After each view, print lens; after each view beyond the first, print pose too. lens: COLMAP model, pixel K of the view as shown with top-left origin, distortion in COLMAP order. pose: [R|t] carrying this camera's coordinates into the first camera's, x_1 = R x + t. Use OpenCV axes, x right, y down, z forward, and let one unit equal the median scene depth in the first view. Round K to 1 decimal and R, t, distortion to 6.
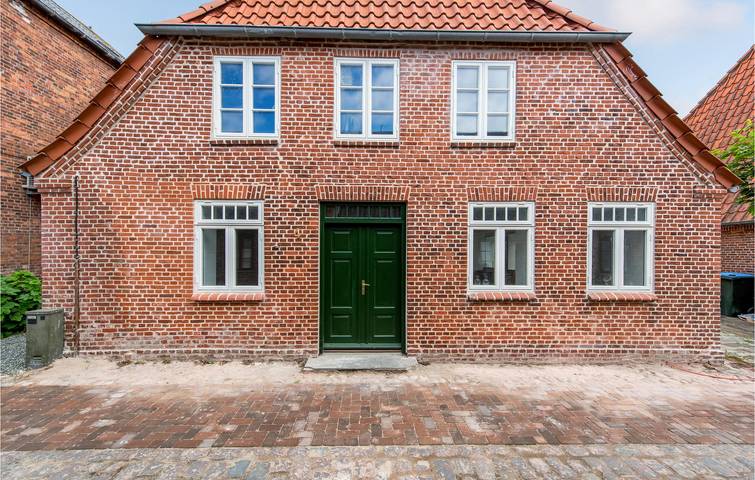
lens RADIAL K [[305.8, 0, 375.5], [0, 305.8, 243.6], [0, 0, 1]] dist [0.014776, 0.000116]
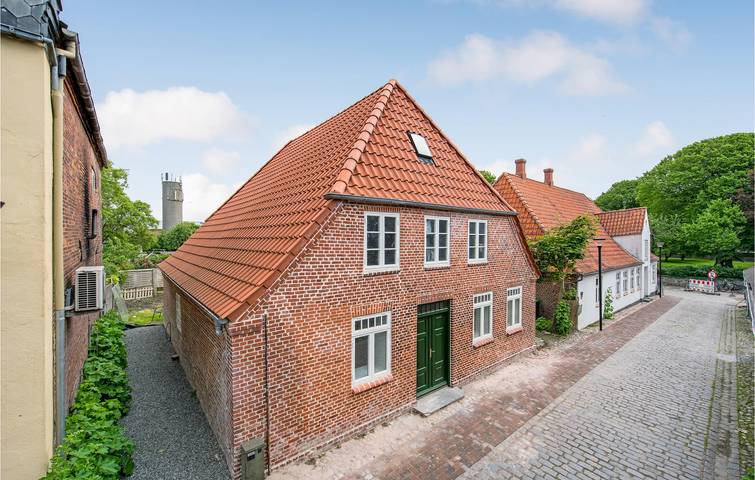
lens RADIAL K [[305.8, 0, 381.0], [0, 305.8, 241.1], [0, 0, 1]] dist [0.014776, 0.000116]
pose [[0.791469, -0.005805, 0.611182, -1.298630], [-0.003238, 0.999901, 0.013689, -0.495336], [-0.611201, -0.012813, 0.791372, -0.128592]]
